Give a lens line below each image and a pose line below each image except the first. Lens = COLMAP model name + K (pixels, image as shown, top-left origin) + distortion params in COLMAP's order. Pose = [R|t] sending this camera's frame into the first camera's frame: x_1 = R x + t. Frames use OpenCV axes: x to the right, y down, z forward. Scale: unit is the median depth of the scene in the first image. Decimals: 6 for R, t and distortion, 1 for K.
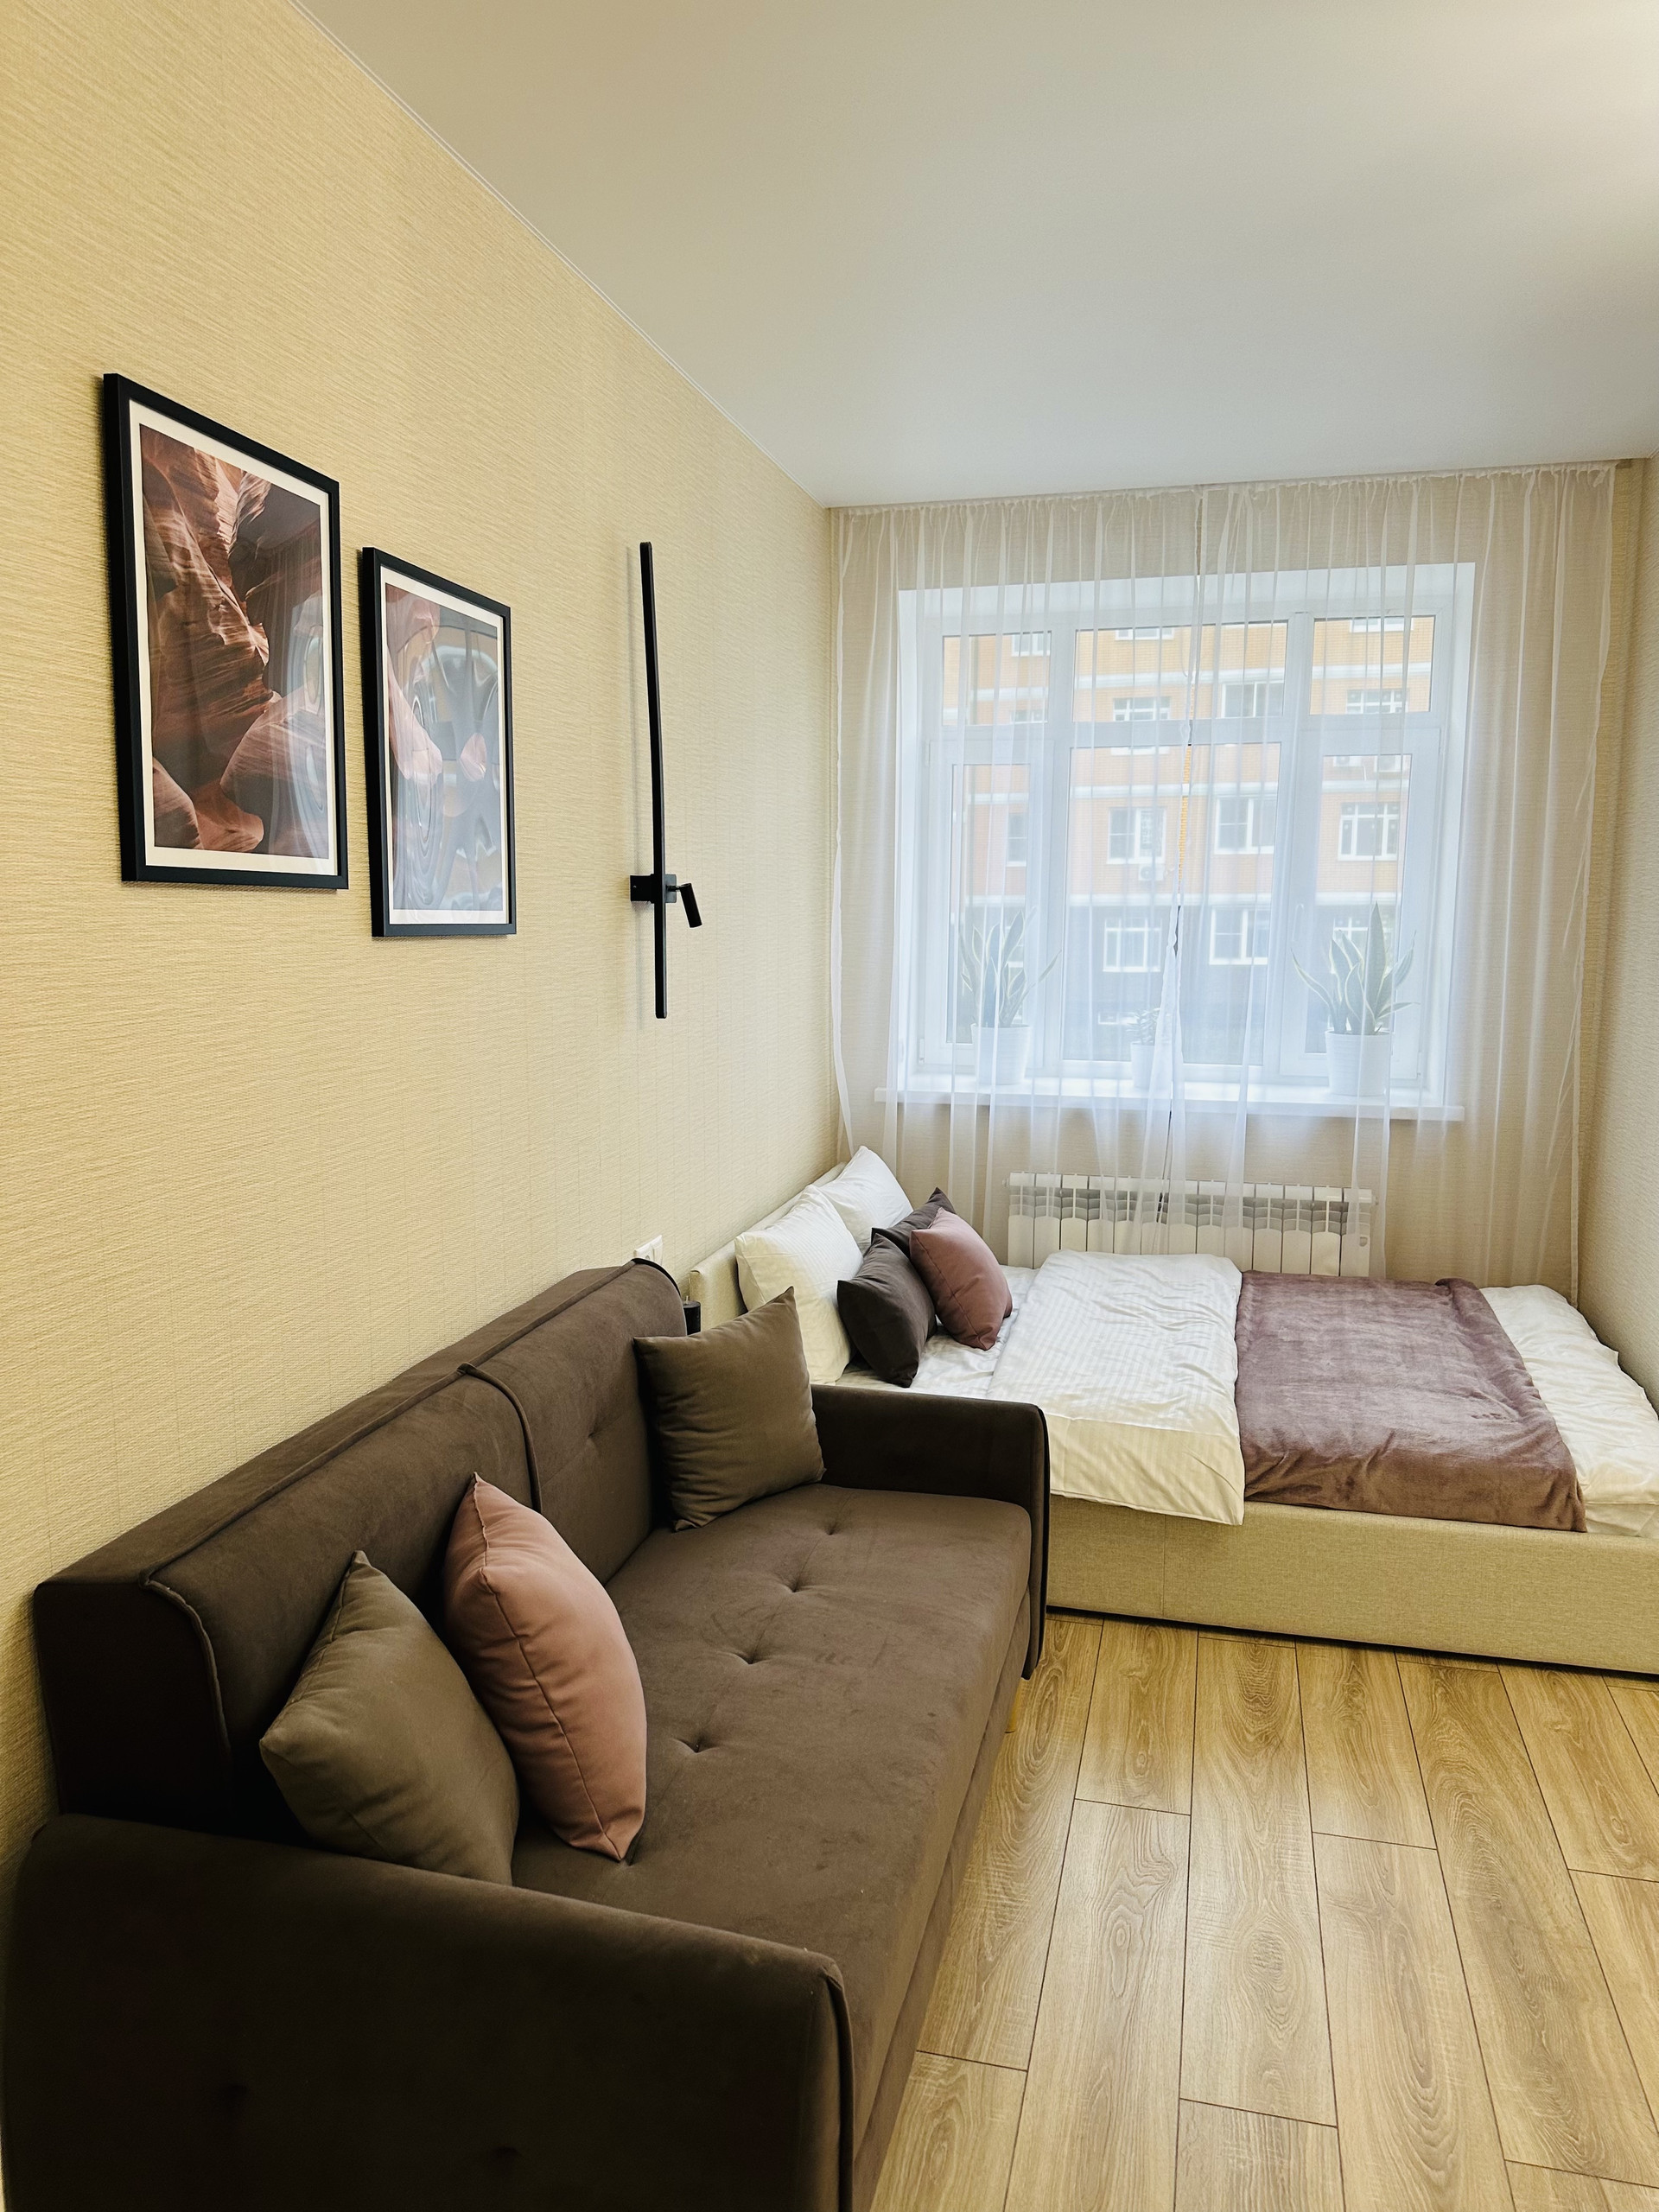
lens RADIAL K [[1542.3, 0, 825.3], [0, 1542.3, 1113.5], [0, 0, 1]] dist [0.110992, -0.196576]
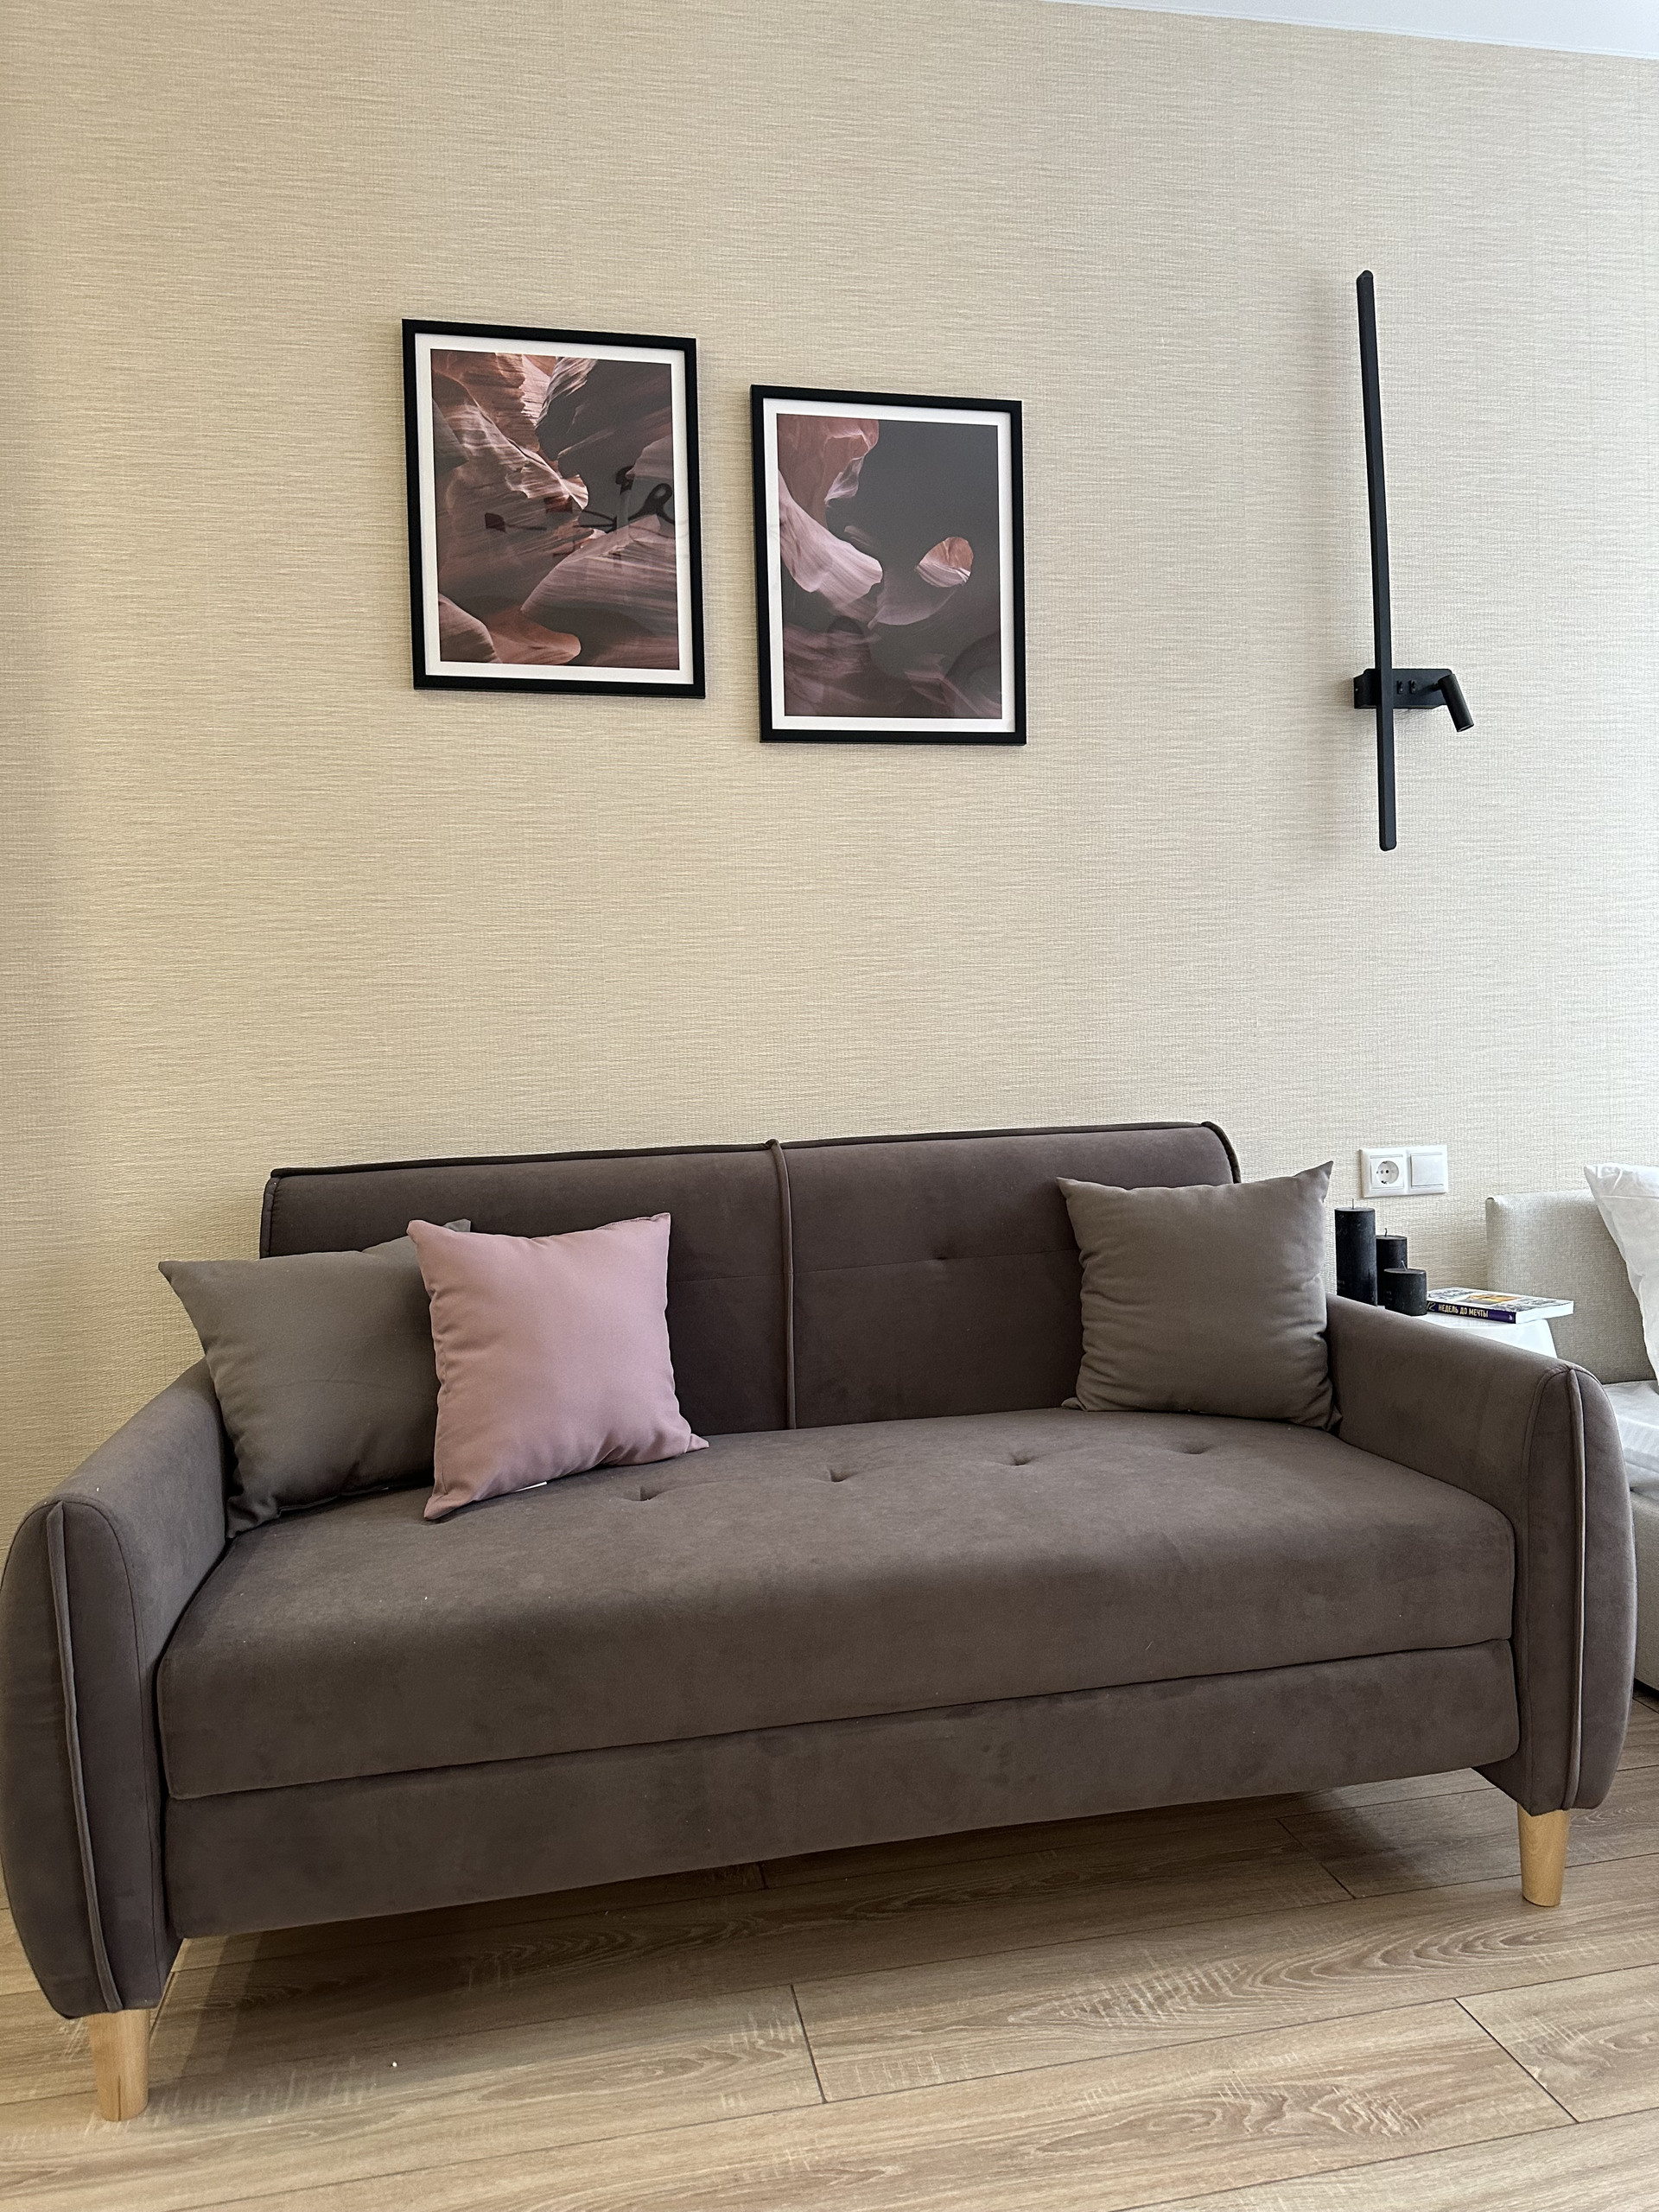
lens RADIAL K [[1542.3, 0, 825.3], [0, 1542.3, 1113.5], [0, 0, 1]] dist [0.110992, -0.196576]
pose [[0.418503, 0.003871, -0.908207, 0.845943], [-0.089220, 0.995329, -0.036870, 0.213696], [0.903823, 0.096460, 0.416893, 0.729289]]
